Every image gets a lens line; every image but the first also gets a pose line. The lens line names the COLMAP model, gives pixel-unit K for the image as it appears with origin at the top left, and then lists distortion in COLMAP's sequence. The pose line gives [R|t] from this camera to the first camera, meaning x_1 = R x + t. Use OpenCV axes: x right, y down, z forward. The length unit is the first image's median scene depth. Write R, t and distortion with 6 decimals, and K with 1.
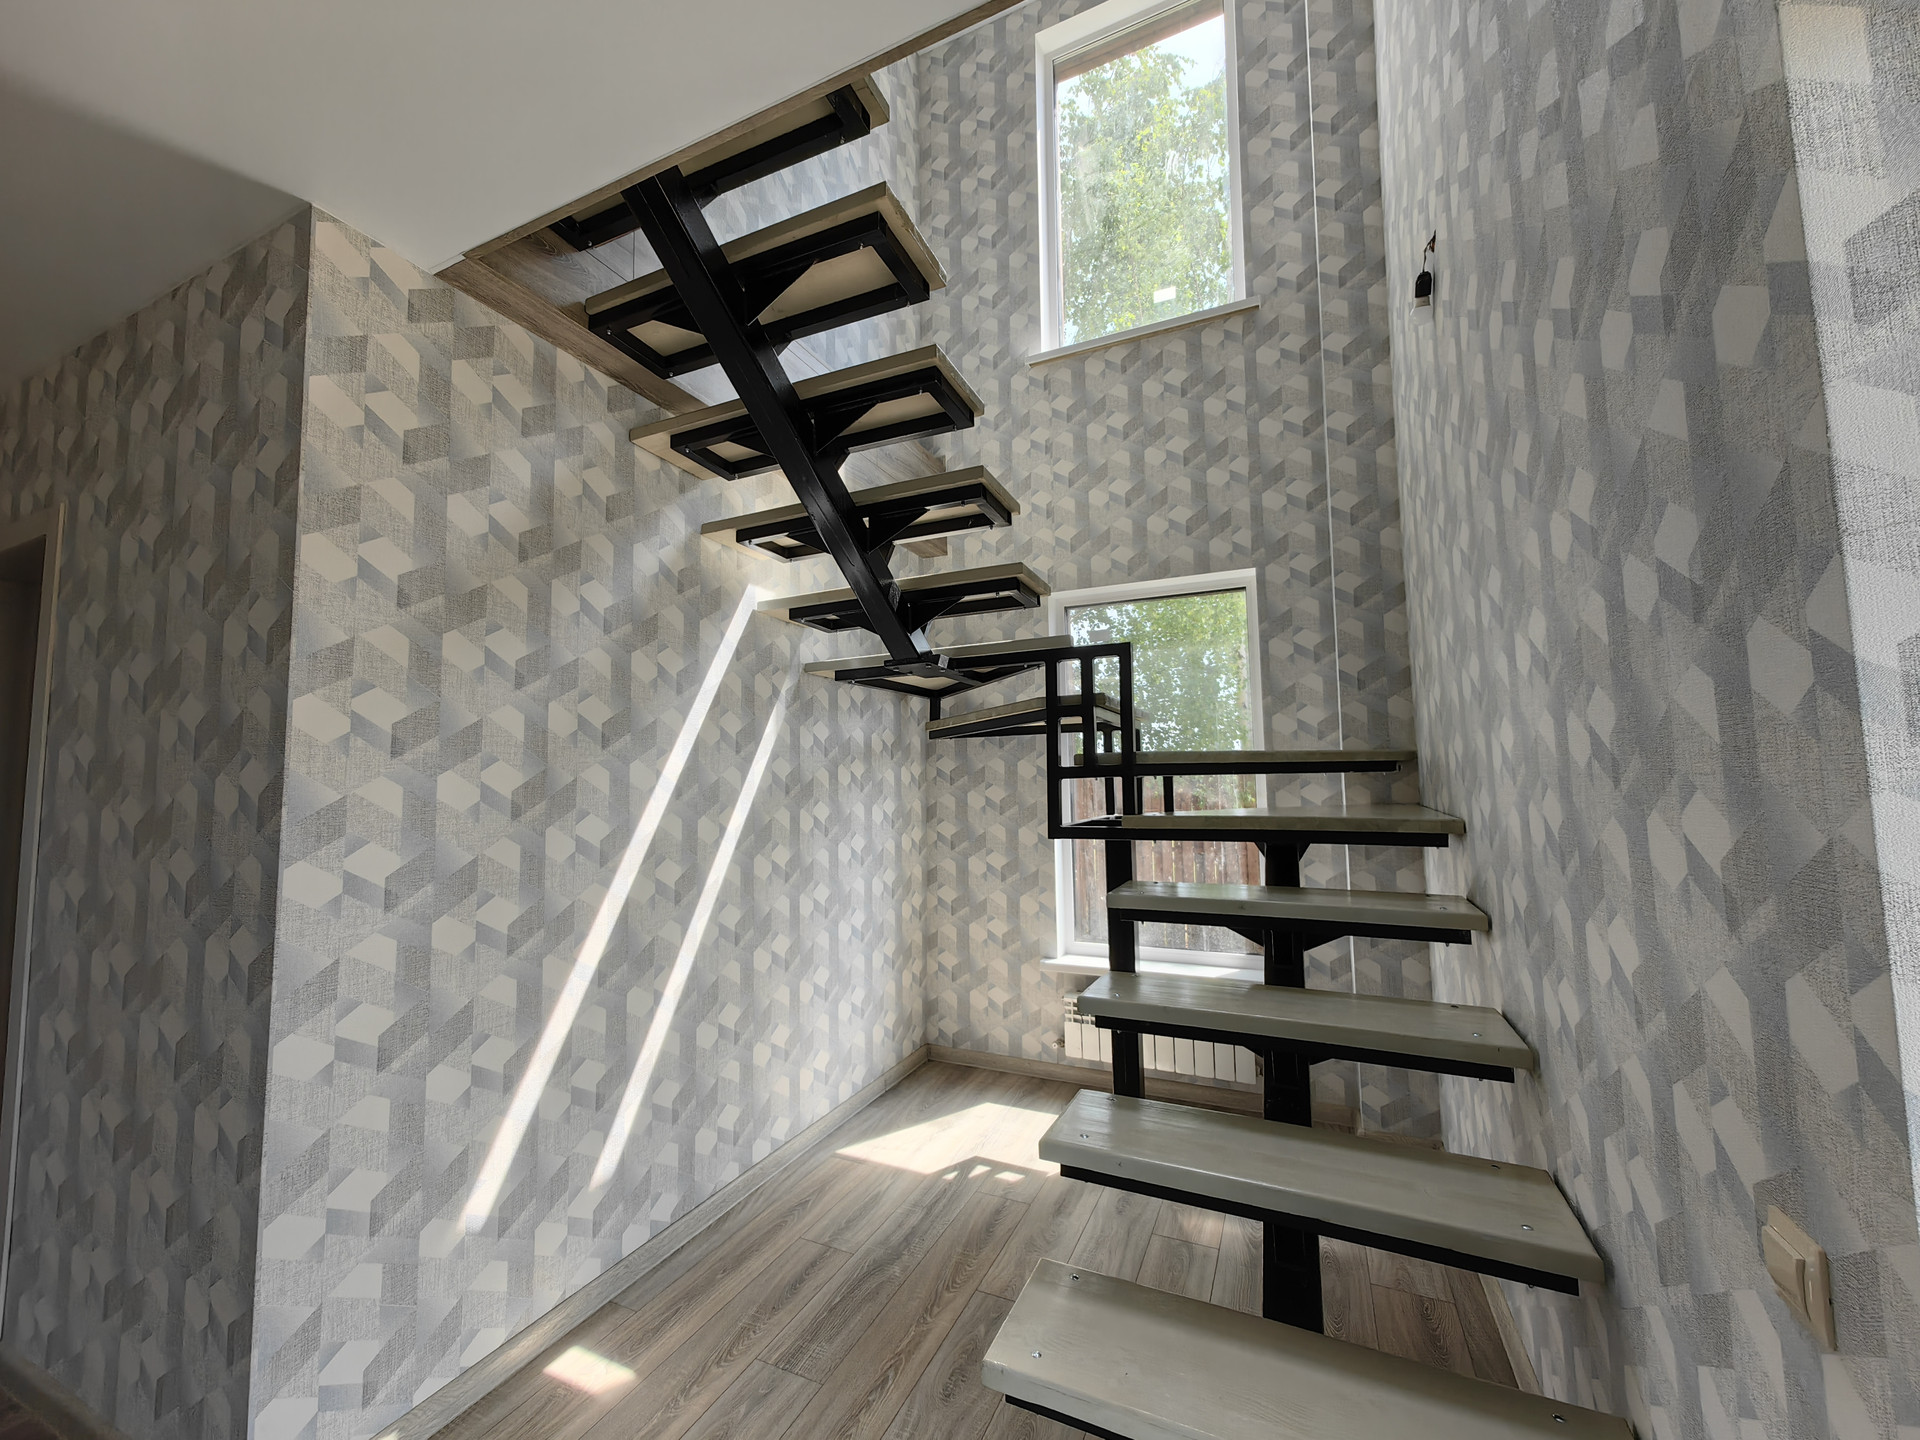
lens RADIAL K [[744.0, 0, 960.6], [0, 744.0, 728.6], [0, 0, 1]] dist [0.011614, -0.003392]
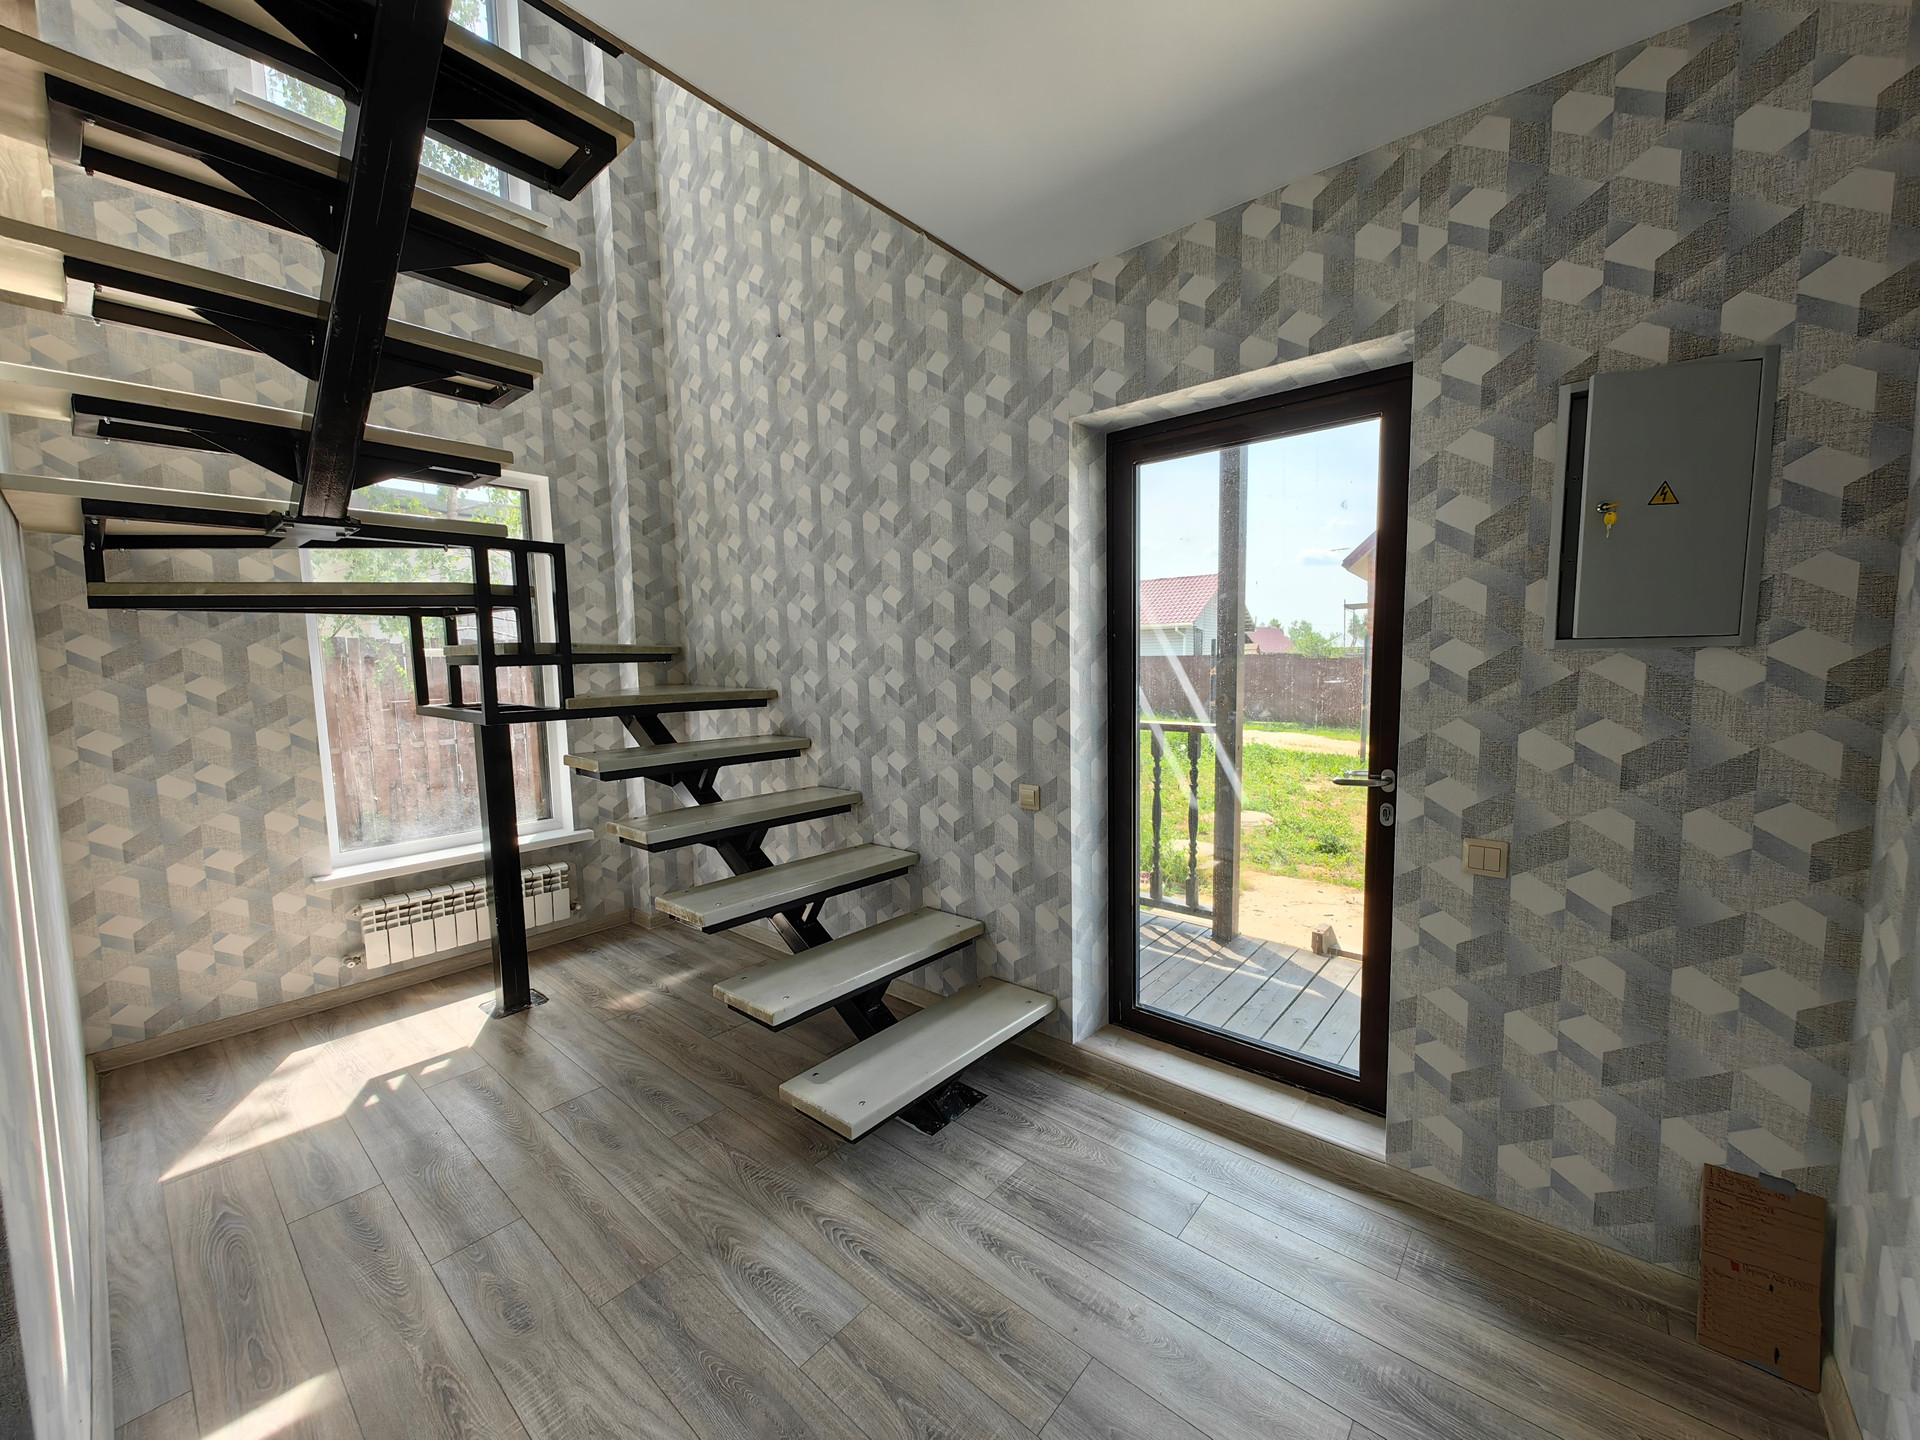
lens RADIAL K [[744.0, 0, 960.6], [0, 744.0, 728.6], [0, 0, 1]] dist [0.011614, -0.003392]
pose [[0.276749, -0.080324, 0.957579, -0.610380], [-0.059328, 0.993171, 0.100456, 0.009740], [-0.959109, -0.084613, 0.270094, 0.090449]]
